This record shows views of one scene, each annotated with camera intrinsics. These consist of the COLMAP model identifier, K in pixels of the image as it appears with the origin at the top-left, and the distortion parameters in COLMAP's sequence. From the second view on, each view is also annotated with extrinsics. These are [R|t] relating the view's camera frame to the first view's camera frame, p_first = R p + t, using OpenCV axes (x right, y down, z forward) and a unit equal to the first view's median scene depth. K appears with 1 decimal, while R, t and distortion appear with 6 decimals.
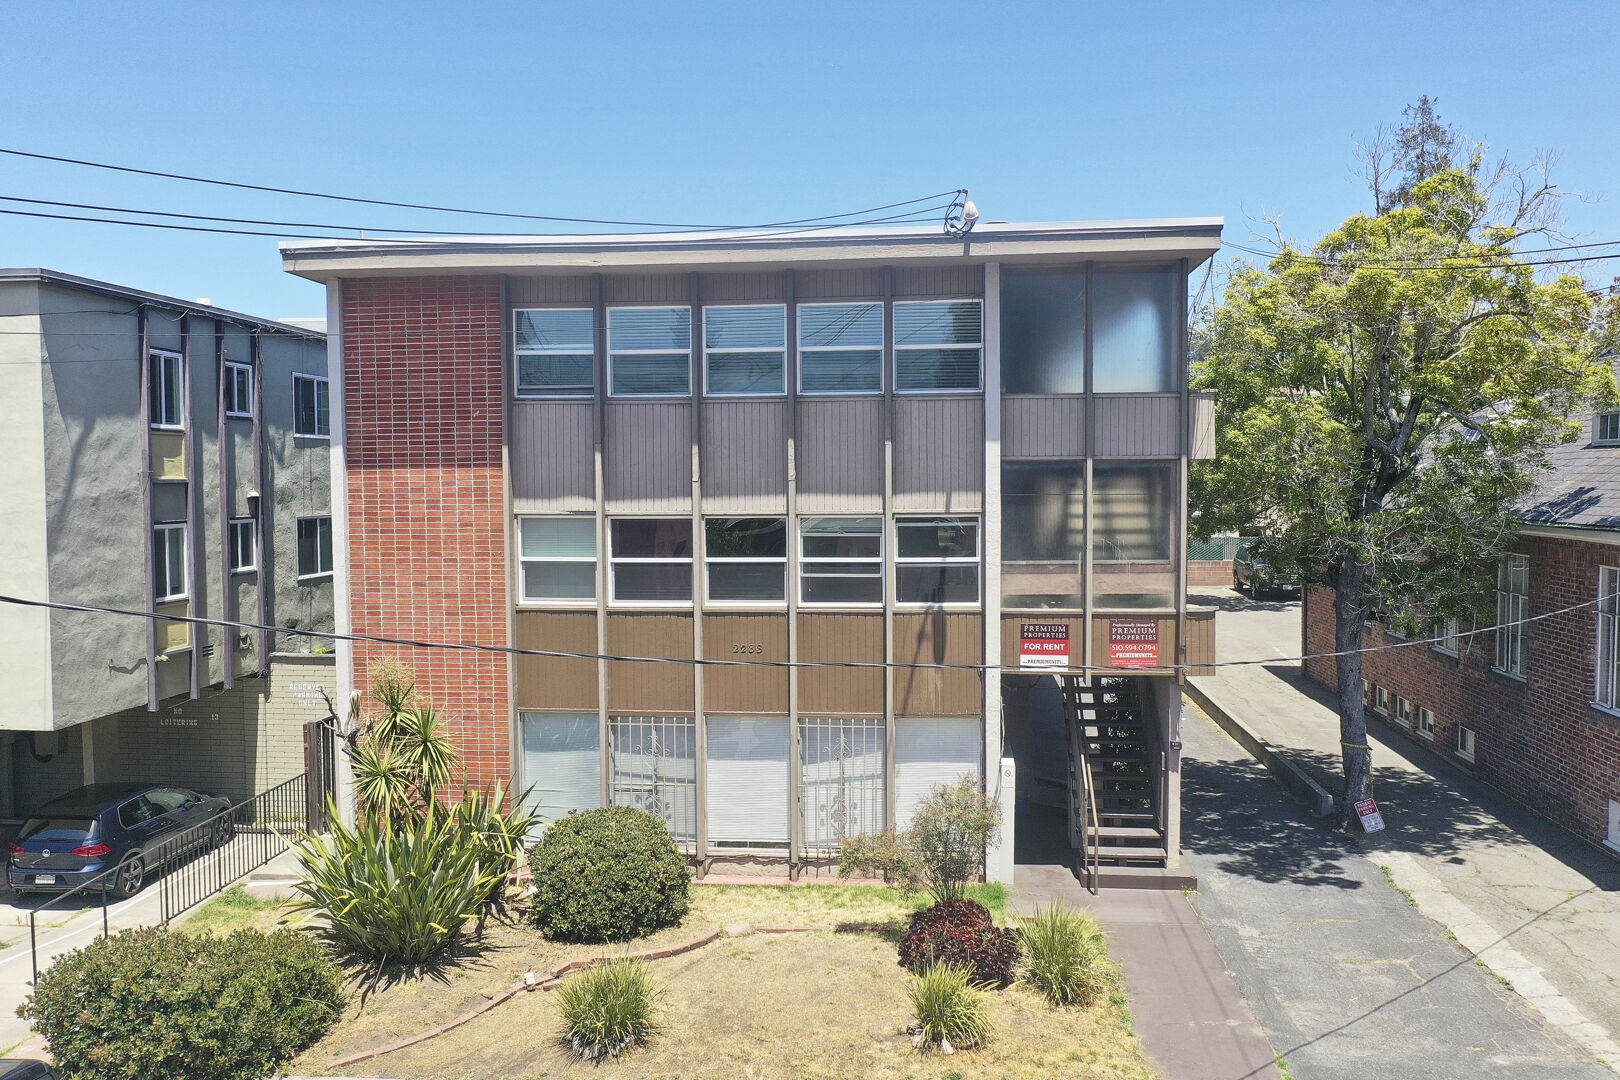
lens RADIAL K [[1281.3, 0, 810.0], [0, 1281.3, 540.0], [0, 0, 1]] dist [-0.012990, -0.003243]
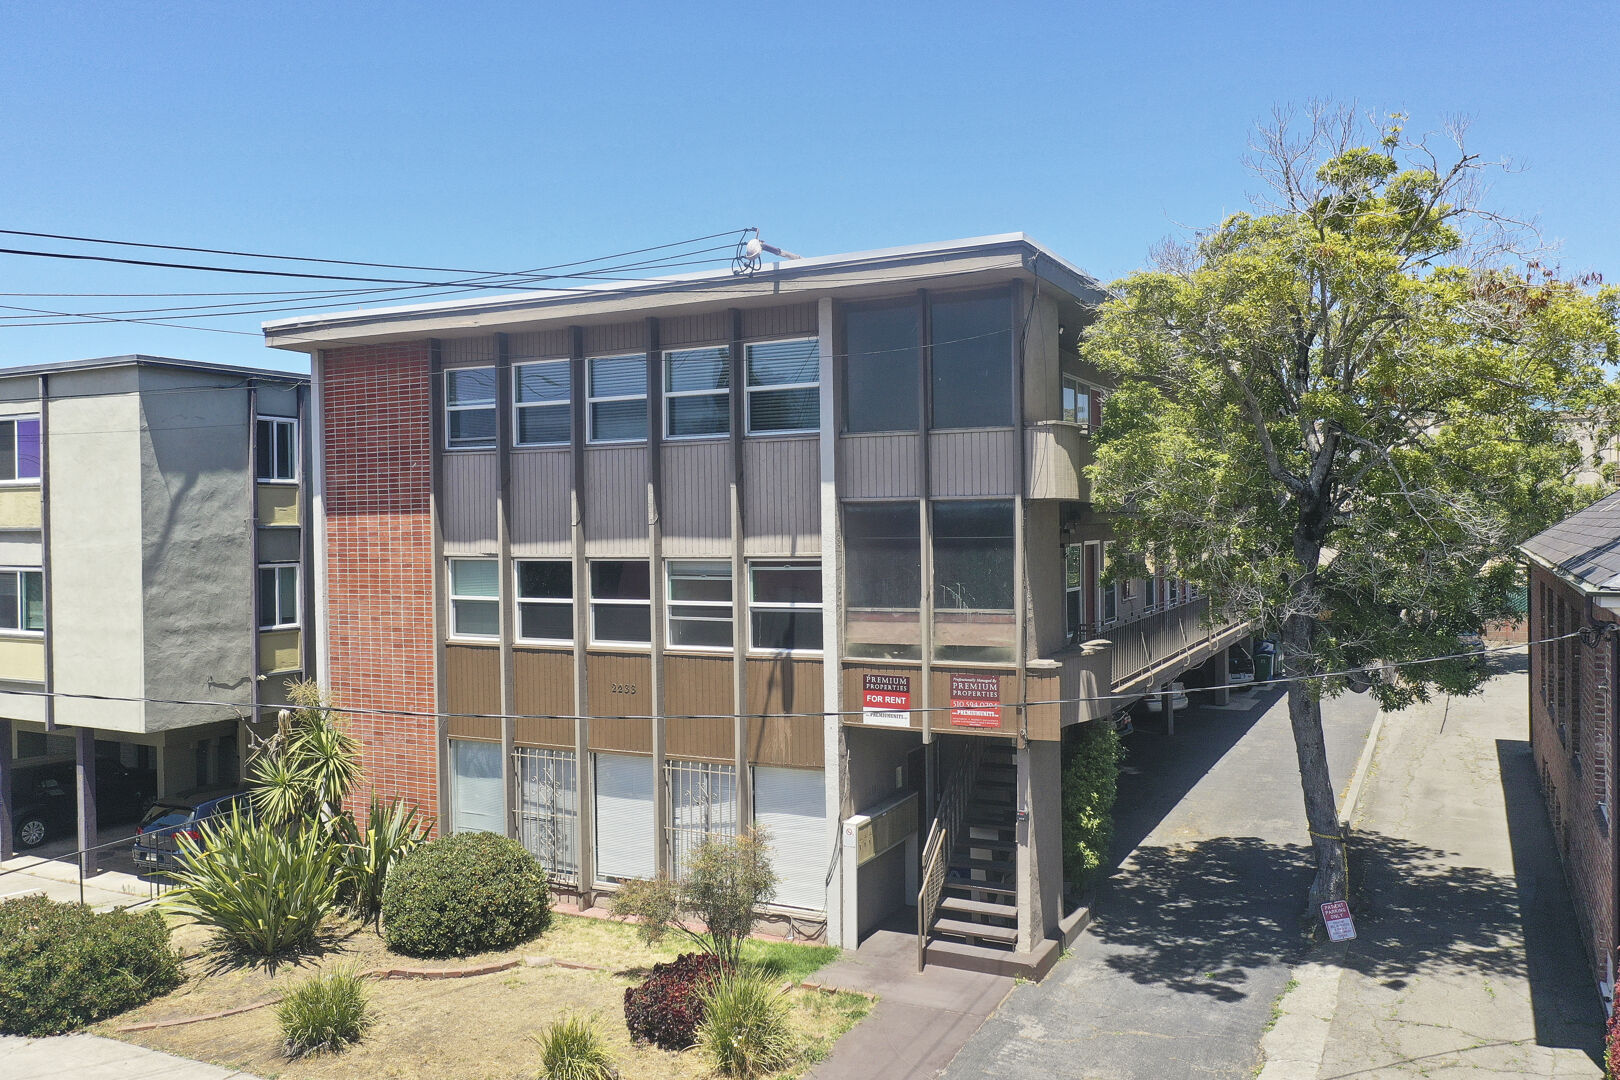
lens RADIAL K [[1281.3, 0, 810.0], [0, 1281.3, 540.0], [0, 0, 1]] dist [-0.012990, -0.003243]
pose [[0.932665, -0.000497, -0.360745, 0.458454], [-0.011758, 0.999426, -0.031774, -0.003067], [0.360553, 0.033876, 0.932123, 0.096138]]
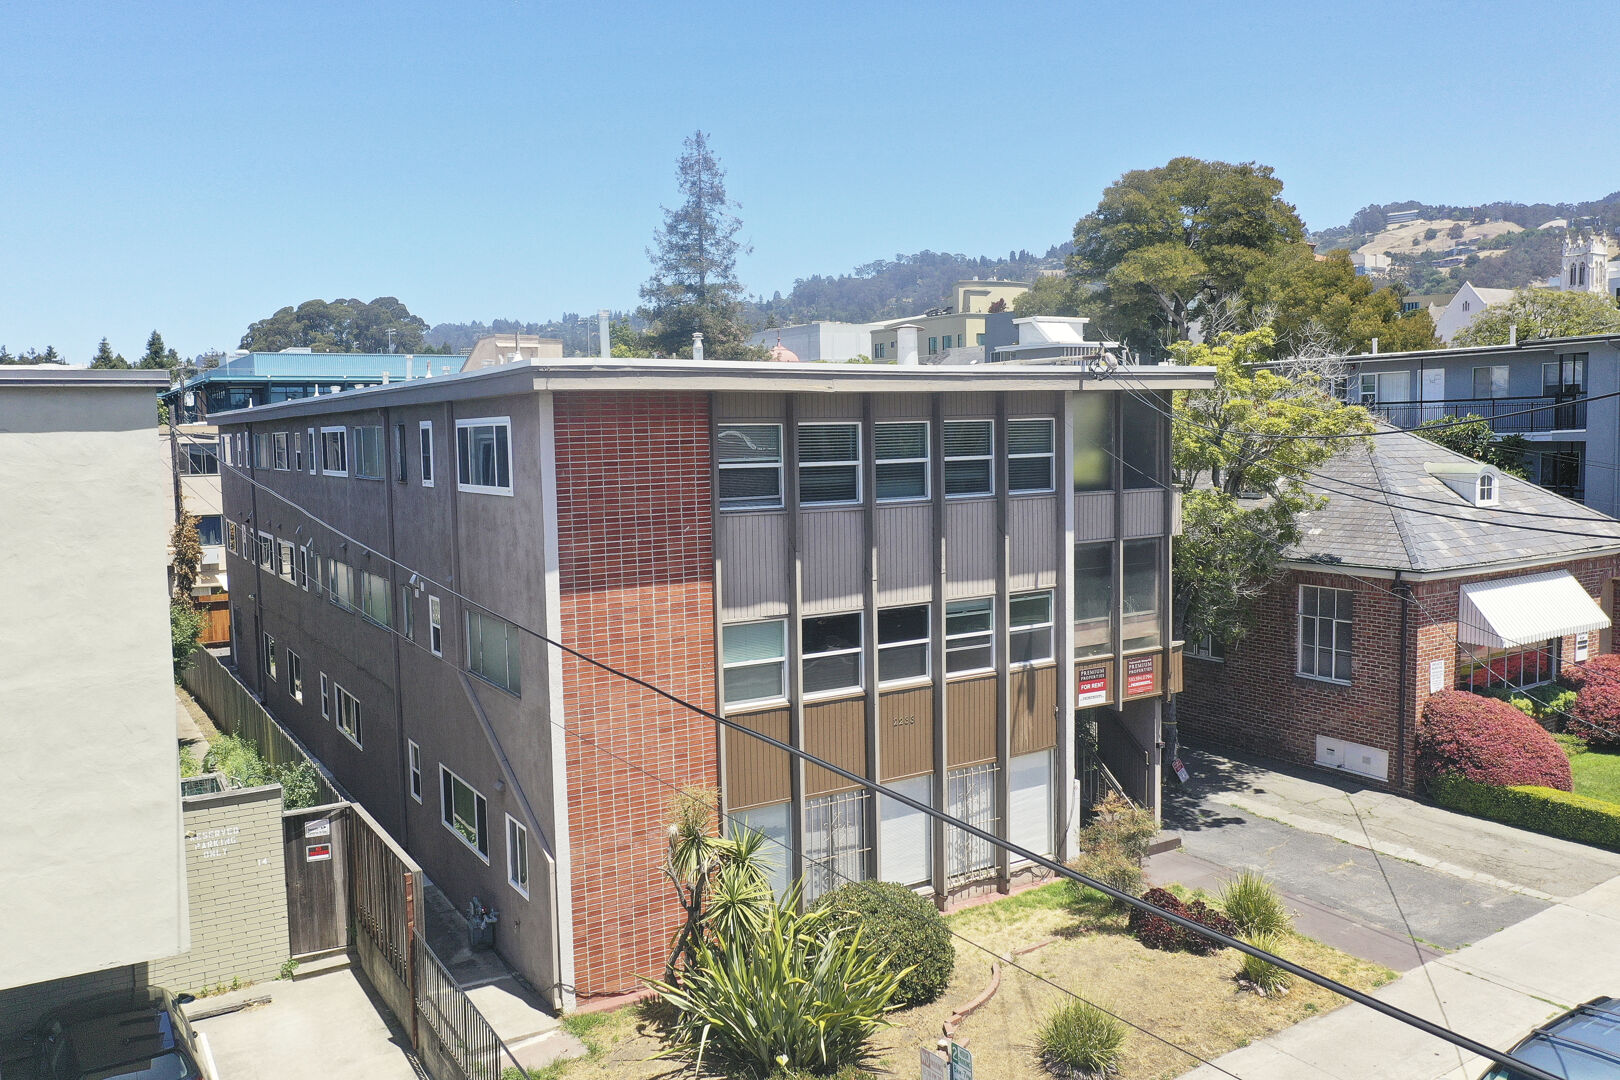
lens RADIAL K [[1281.3, 0, 810.0], [0, 1281.3, 540.0], [0, 0, 1]] dist [-0.012990, -0.003243]
pose [[0.790682, -0.063288, 0.608948, -0.799666], [0.047381, 0.997985, 0.042200, -0.128430], [-0.610391, -0.004514, 0.792087, 0.146549]]
